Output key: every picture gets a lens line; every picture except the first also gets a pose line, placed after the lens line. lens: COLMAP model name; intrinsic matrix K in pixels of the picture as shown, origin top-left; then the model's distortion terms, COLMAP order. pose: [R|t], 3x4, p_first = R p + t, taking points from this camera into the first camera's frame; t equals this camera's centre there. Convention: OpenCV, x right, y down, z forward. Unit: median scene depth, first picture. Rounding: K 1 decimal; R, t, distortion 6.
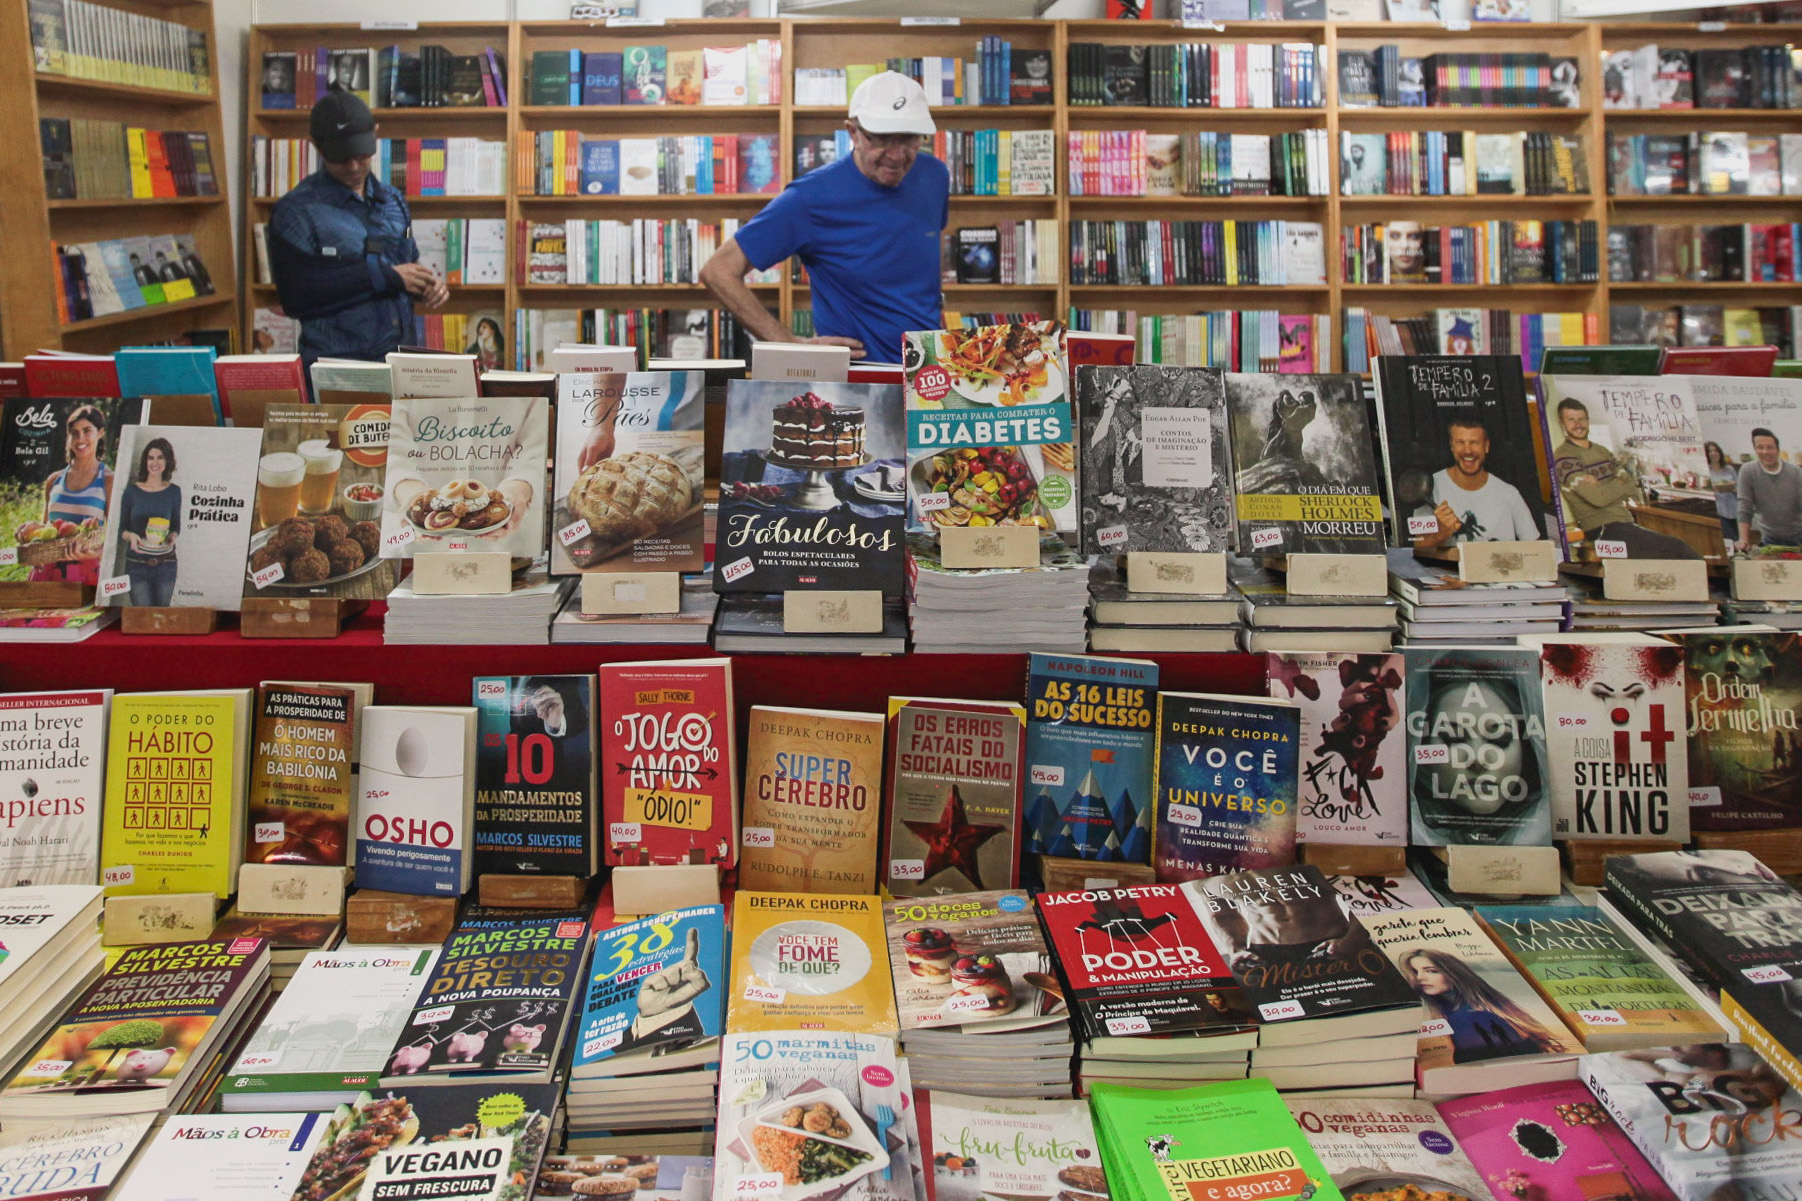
lens RADIAL K [[1256.9, 0, 783.0], [0, 1256.9, 271.1], [0, 0, 1]] dist [-0.080335, 0.071047]
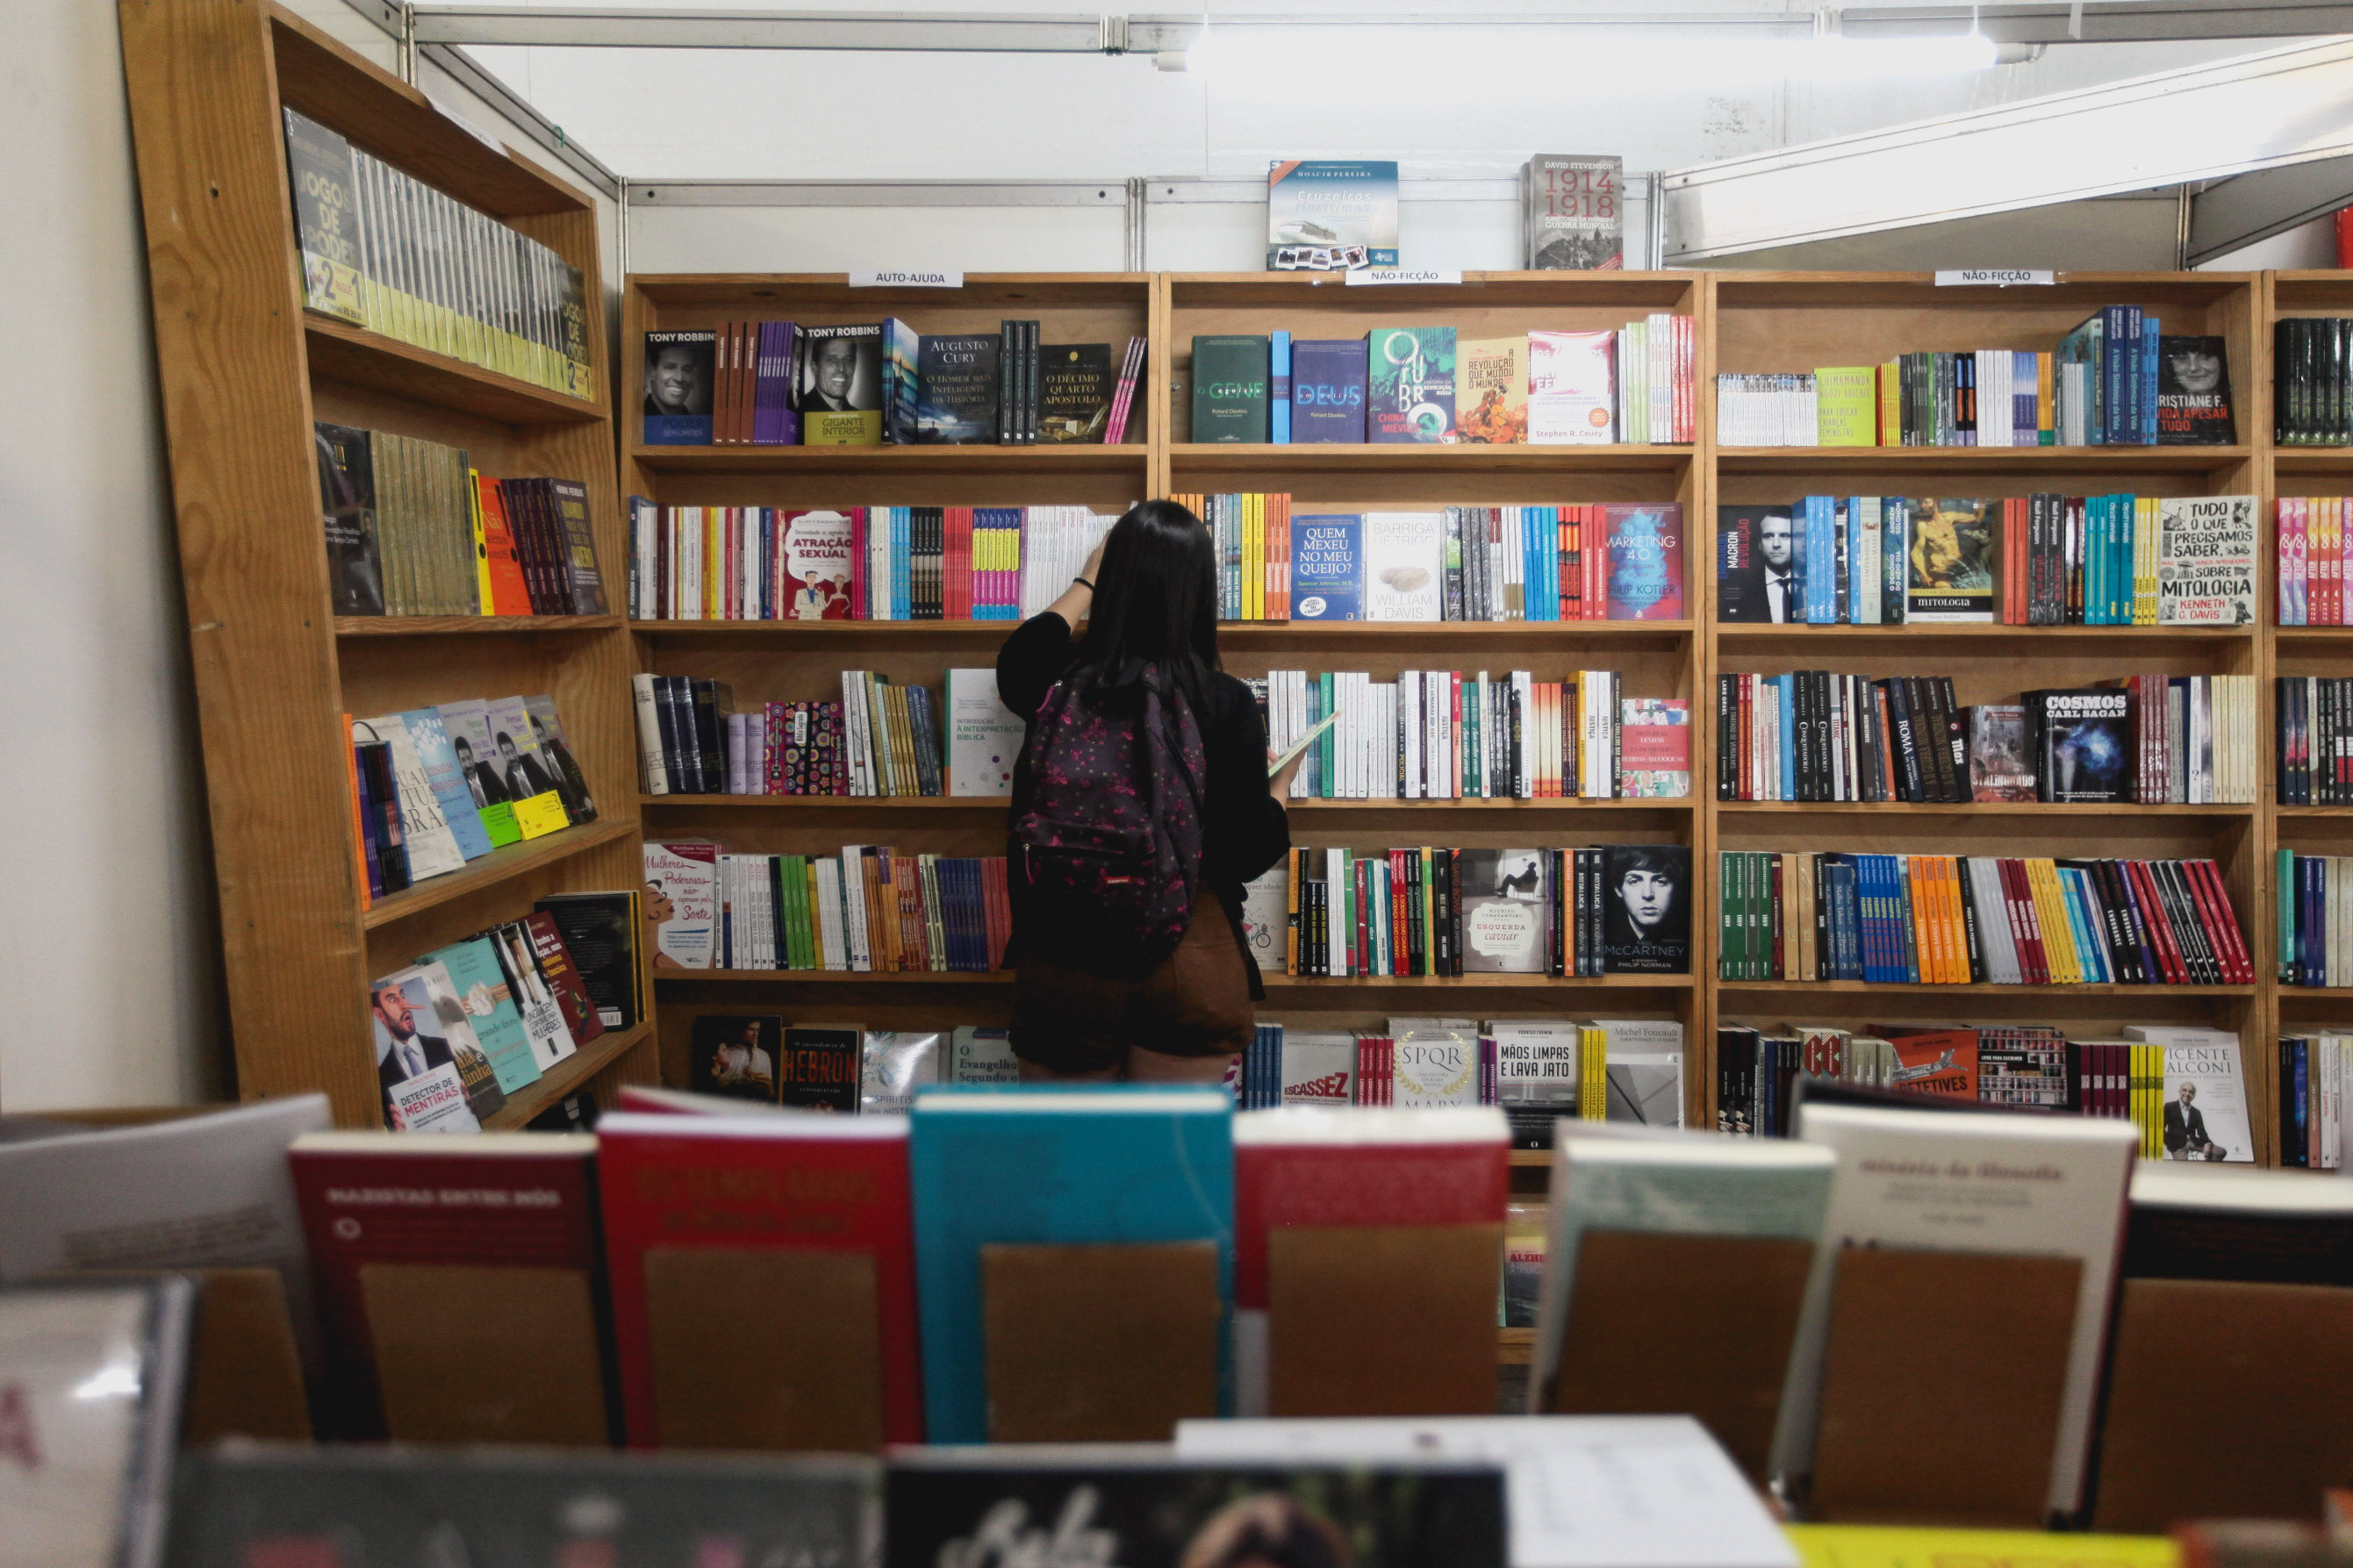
lens RADIAL K [[1903.7, 0, 1173.7], [0, 1903.7, 777.0], [0, 0, 1]] dist [-0.006124, 0.050584]
pose [[0.999970, 0.005815, -0.005180, -0.207901], [-0.005731, 0.999856, 0.015992, -0.010127], [0.005273, -0.015961, 0.999859, 0.235505]]
